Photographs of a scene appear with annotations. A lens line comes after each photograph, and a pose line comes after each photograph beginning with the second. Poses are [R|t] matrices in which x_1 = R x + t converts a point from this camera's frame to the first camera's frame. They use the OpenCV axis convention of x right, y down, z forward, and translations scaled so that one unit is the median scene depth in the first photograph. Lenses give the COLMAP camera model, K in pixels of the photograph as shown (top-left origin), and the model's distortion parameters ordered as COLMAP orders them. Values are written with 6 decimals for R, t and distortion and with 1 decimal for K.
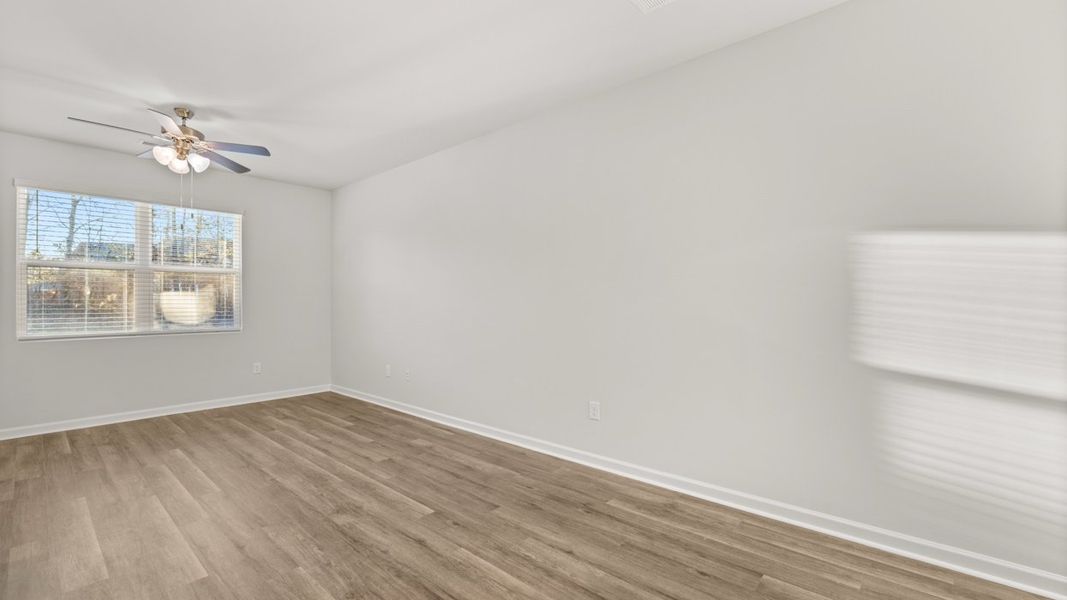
lens RADIAL K [[456.2, 0, 537.8], [0, 456.2, 299.0], [0, 0, 1]] dist [-0.008447, 0.000580]
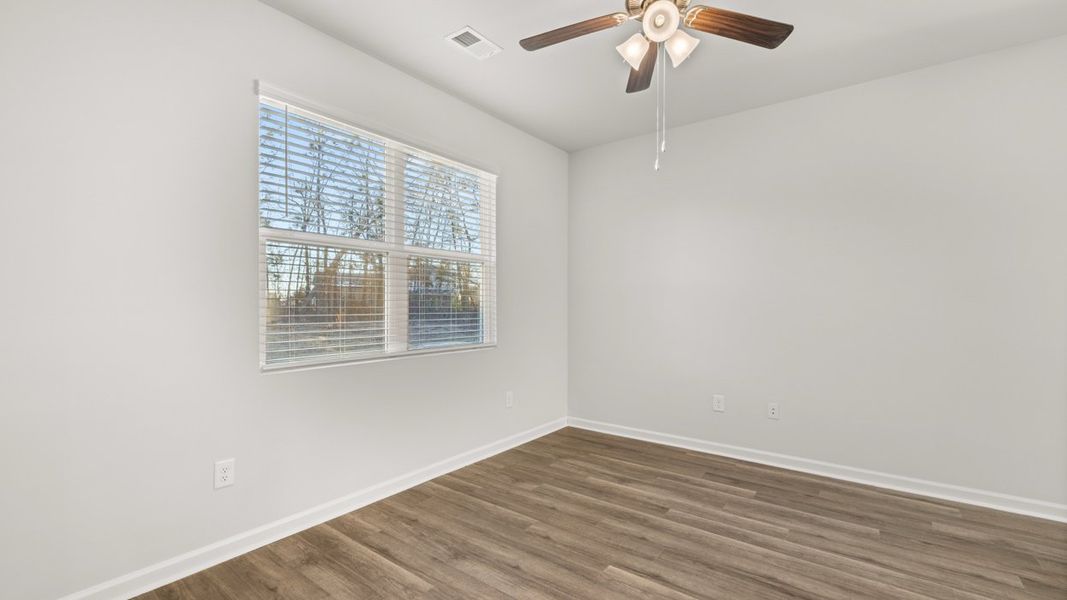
lens RADIAL K [[456.2, 0, 529.6], [0, 456.2, 303.5], [0, 0, 1]] dist [-0.008447, 0.000580]
pose [[0.998434, 0.002444, 0.055881, -0.854964], [-0.002176, 0.999986, -0.004855, 0.012991], [-0.055892, 0.004726, 0.998426, 0.418563]]
